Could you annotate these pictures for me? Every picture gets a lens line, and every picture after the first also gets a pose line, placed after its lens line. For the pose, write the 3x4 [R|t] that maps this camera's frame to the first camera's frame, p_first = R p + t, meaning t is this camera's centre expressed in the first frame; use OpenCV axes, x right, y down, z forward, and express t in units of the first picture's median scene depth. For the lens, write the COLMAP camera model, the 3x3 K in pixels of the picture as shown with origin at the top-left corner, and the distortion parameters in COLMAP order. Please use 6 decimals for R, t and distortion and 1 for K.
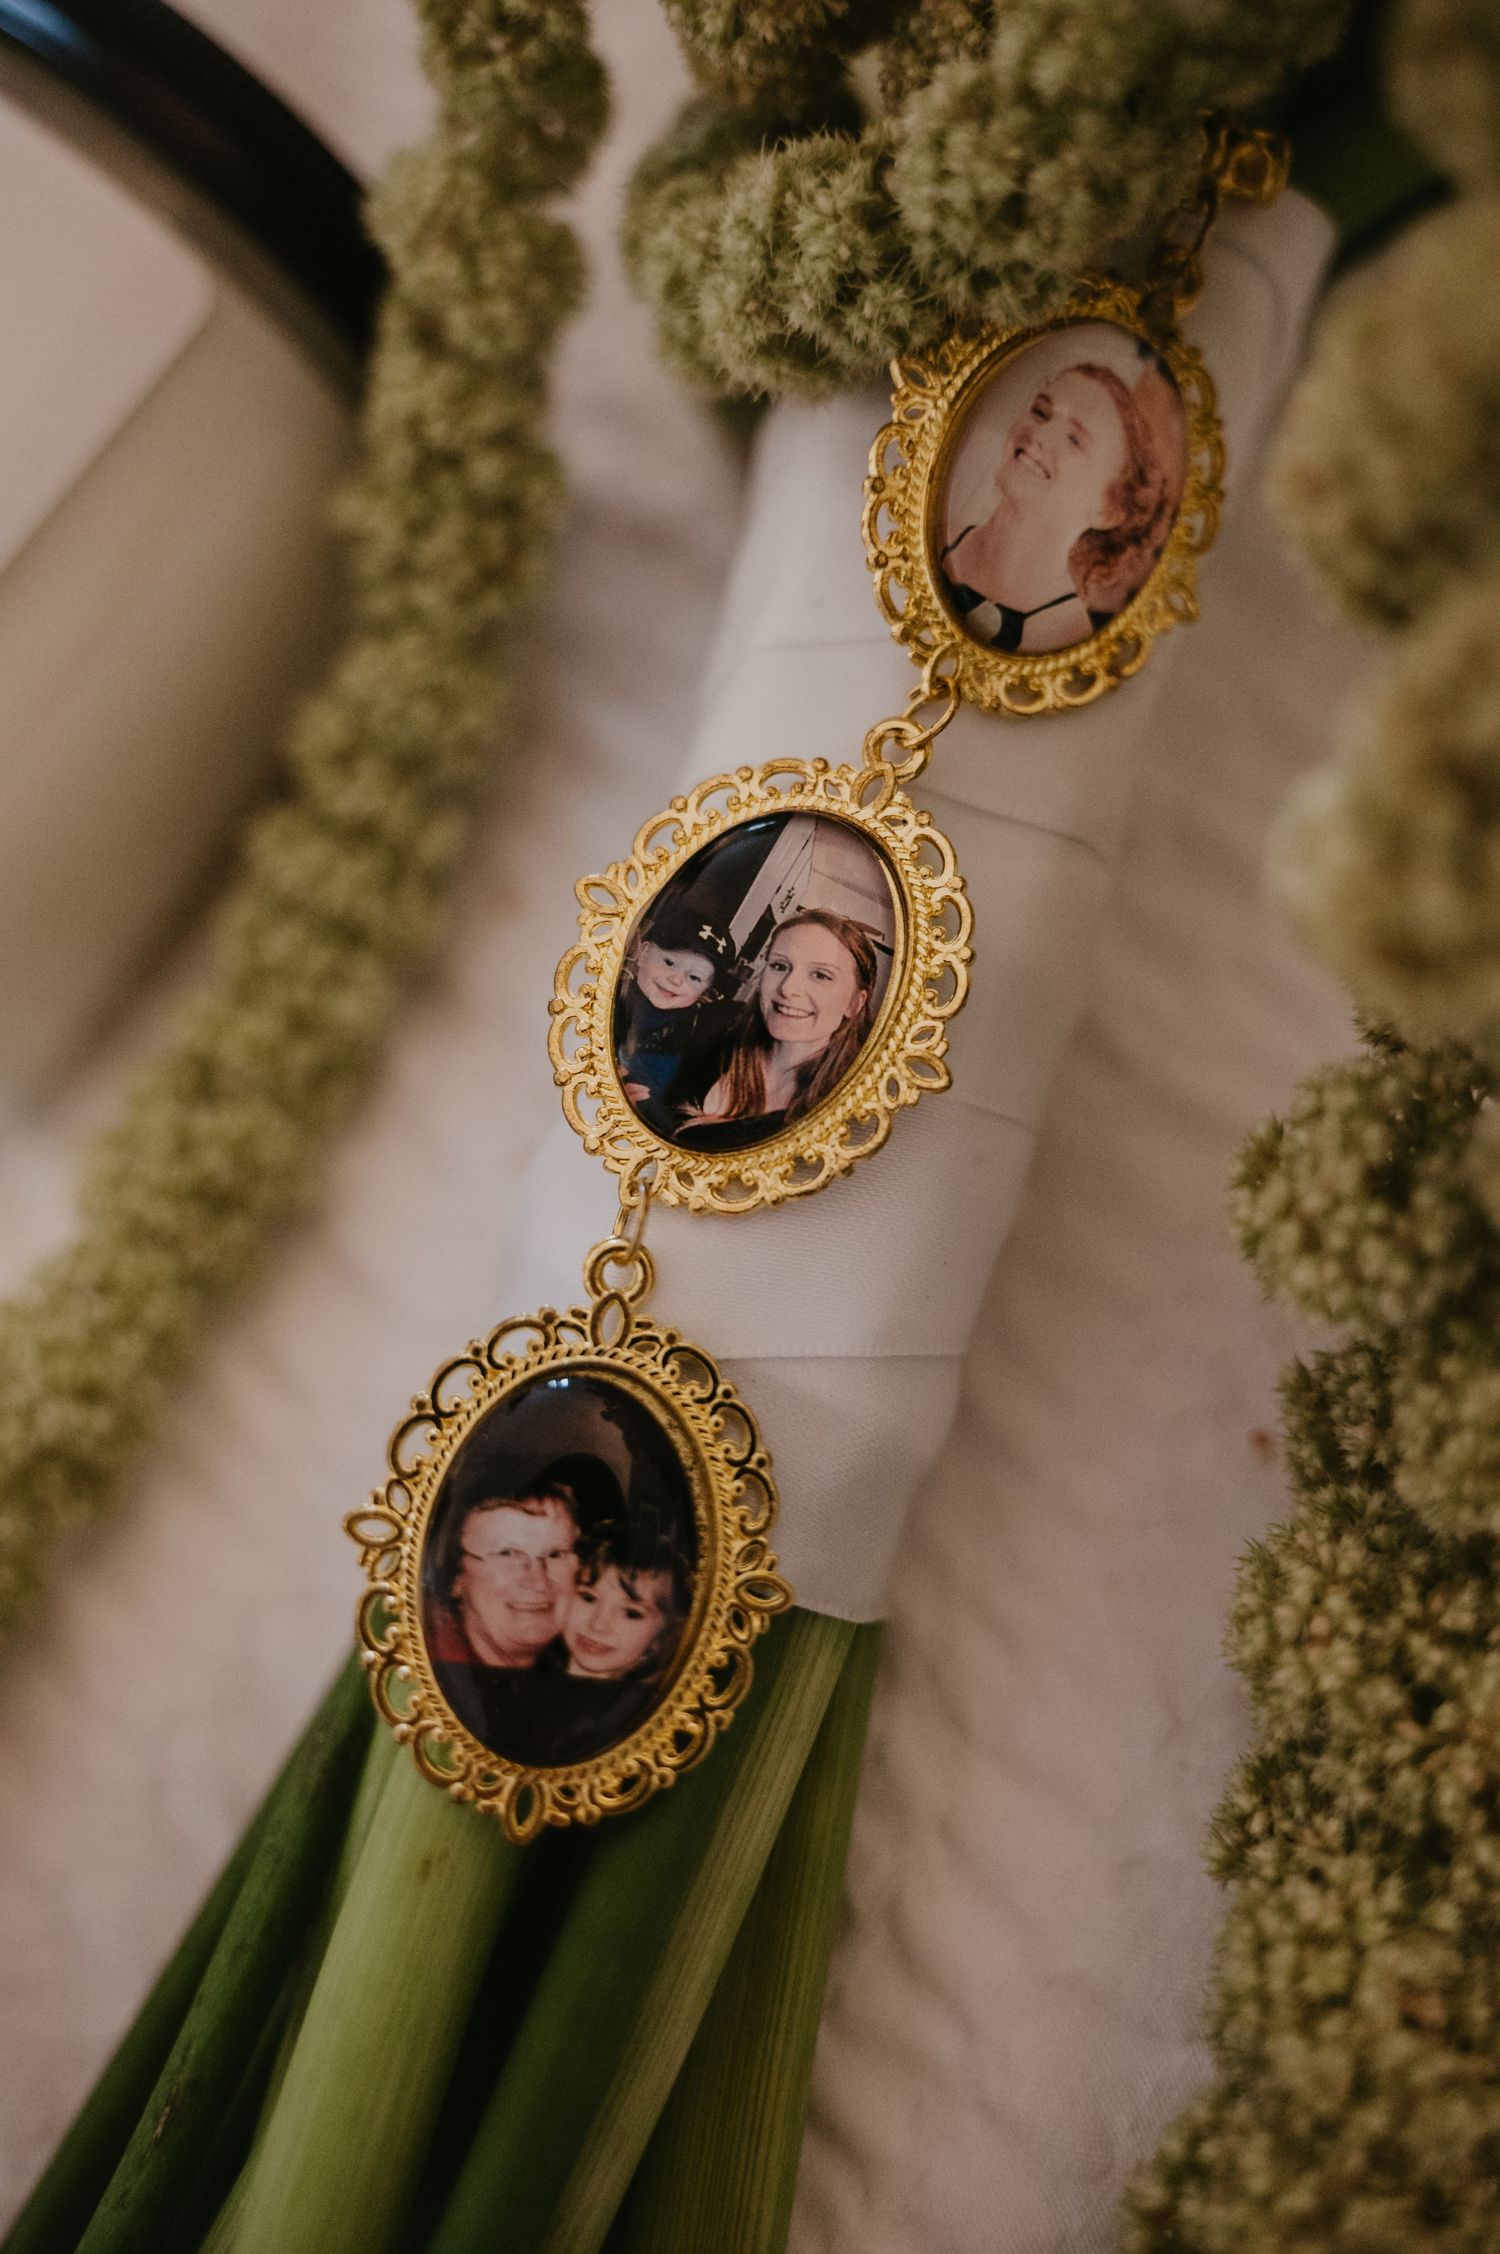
lens RADIAL K [[1860.5, 0, 751.3], [0, 1860.5, 1116.9], [0, 0, 1]] dist [-0.015253, -0.000367]
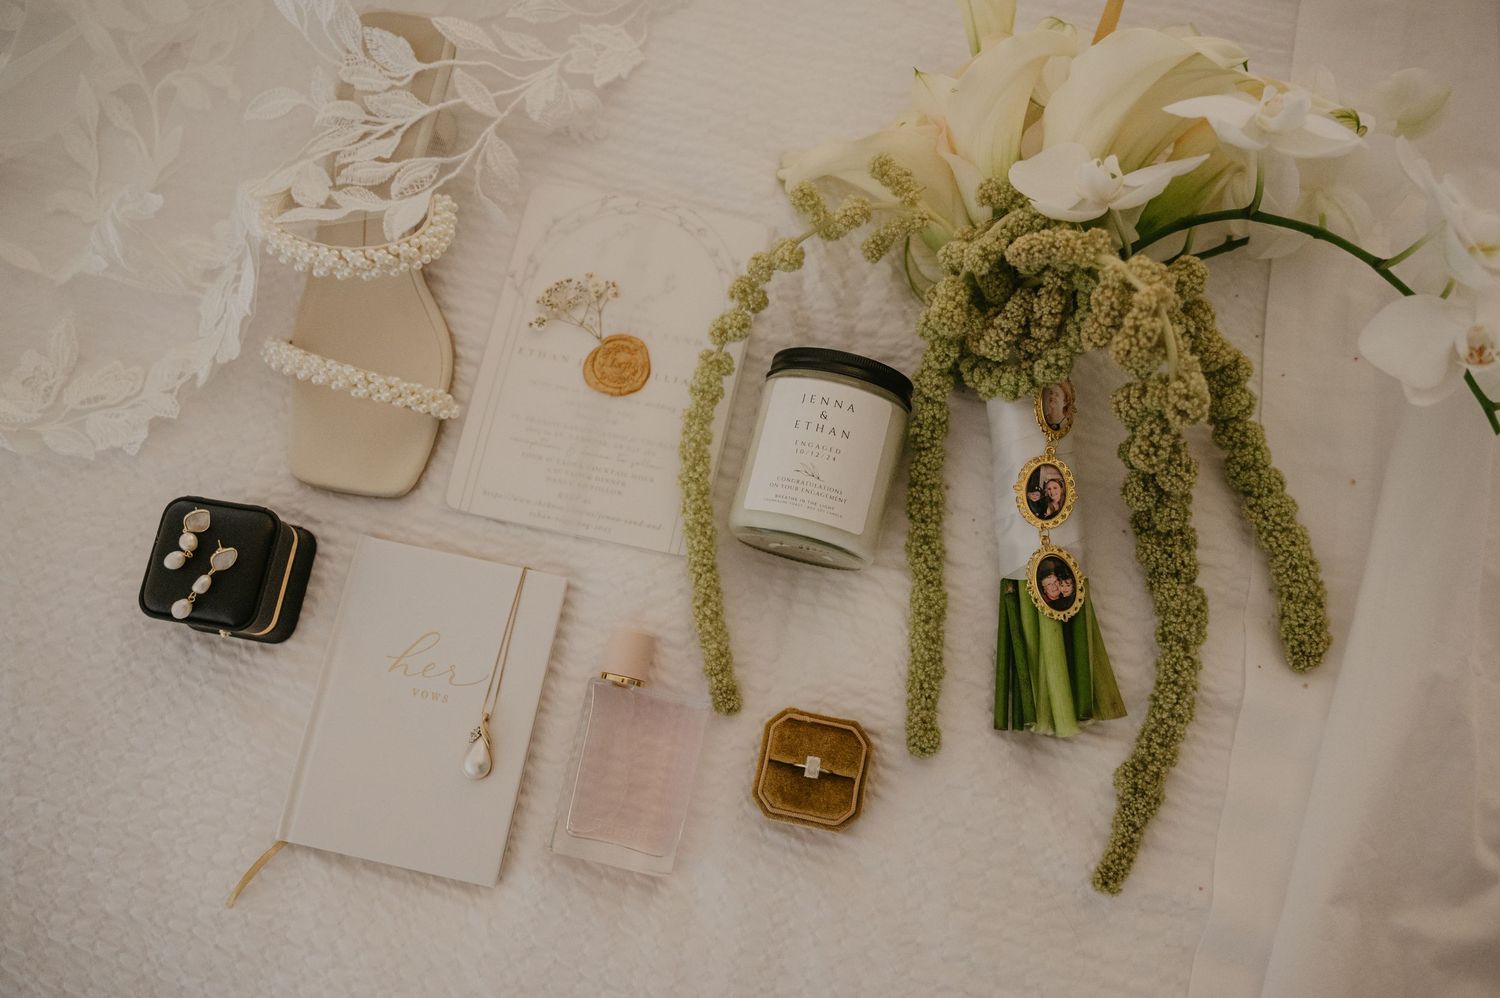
lens RADIAL K [[1220.3, 0, 751.2], [0, 1220.3, 504.0], [0, 0, 1]] dist [-0.001987, -0.000449]
pose [[0.909099, -0.353613, 0.220217, -1.935920], [0.343618, 0.935392, 0.083482, -0.763008], [-0.235510, -0.000223, 0.971872, -2.985318]]
